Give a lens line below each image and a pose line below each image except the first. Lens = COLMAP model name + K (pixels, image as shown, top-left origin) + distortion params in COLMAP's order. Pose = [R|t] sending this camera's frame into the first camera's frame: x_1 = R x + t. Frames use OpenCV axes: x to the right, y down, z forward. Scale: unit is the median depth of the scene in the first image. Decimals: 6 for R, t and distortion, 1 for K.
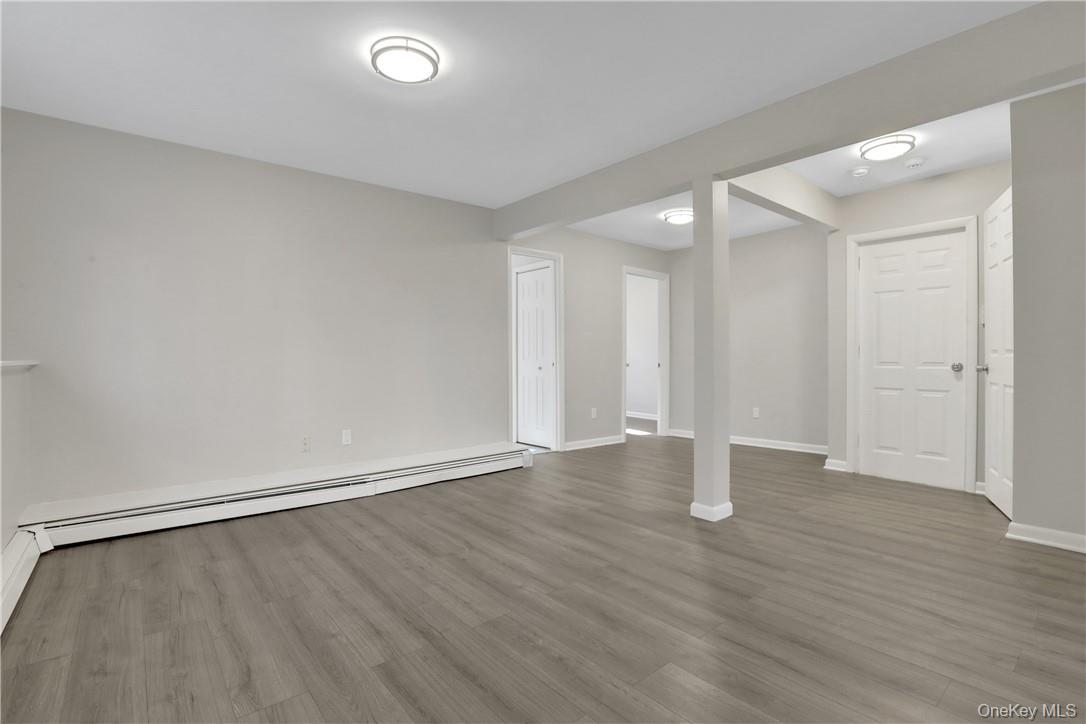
lens RADIAL K [[502.8, 0, 534.0], [0, 502.8, 356.5], [0, 0, 1]] dist [-0.060544, 0.019937]
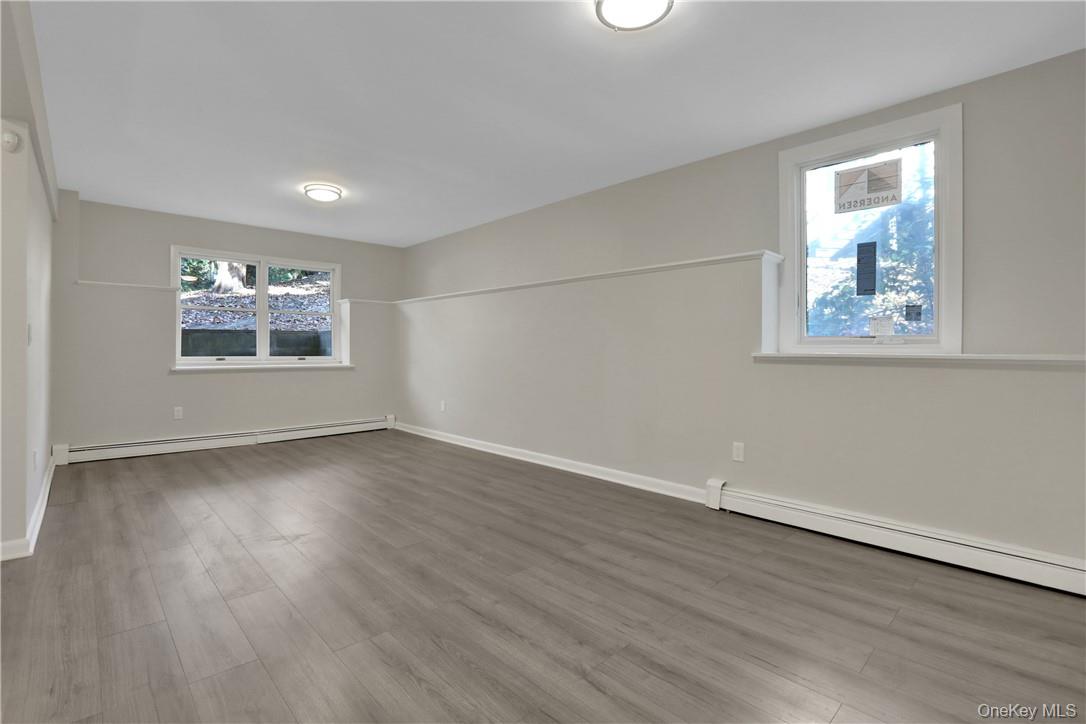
lens RADIAL K [[502.8, 0, 534.0], [0, 502.8, 356.5], [0, 0, 1]] dist [-0.060544, 0.019937]
pose [[-0.998016, -0.003182, -0.062888, -0.036084], [-0.003942, 0.999921, 0.011959, 0.002774], [0.062845, 0.012183, -0.997949, 1.876879]]
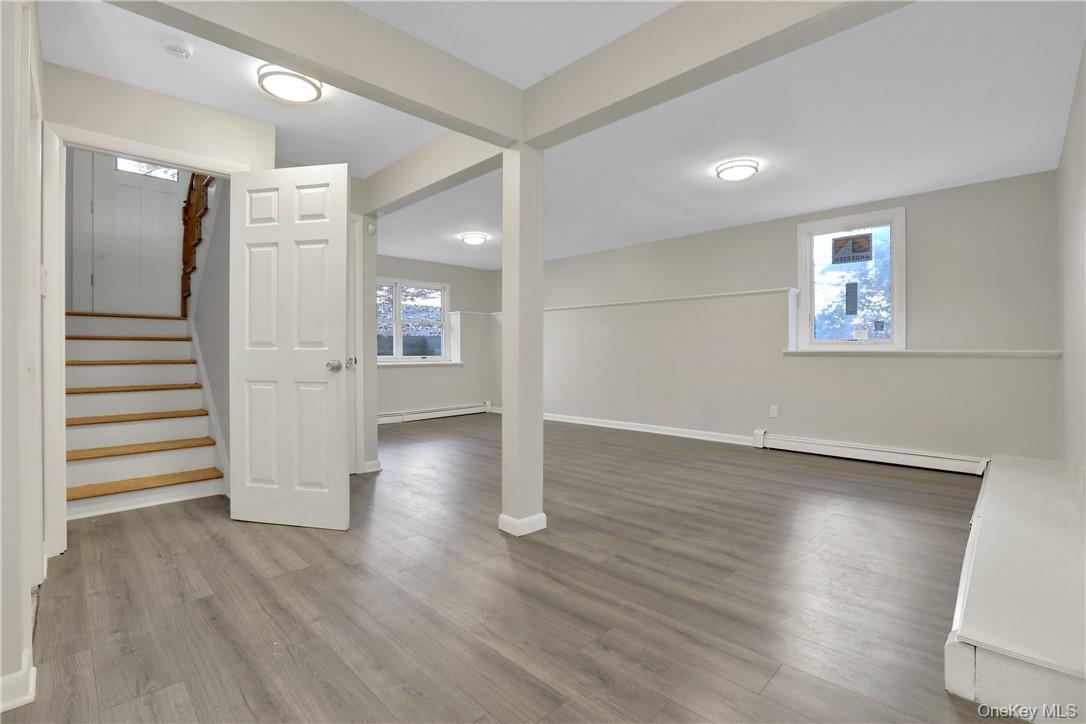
lens RADIAL K [[502.8, 0, 534.0], [0, 502.8, 356.5], [0, 0, 1]] dist [-0.060544, 0.019937]
pose [[-0.996058, 0.002534, -0.088666, 0.585549], [0.001765, 0.999960, 0.008746, 0.014324], [0.088685, 0.008555, -0.996023, 2.662570]]
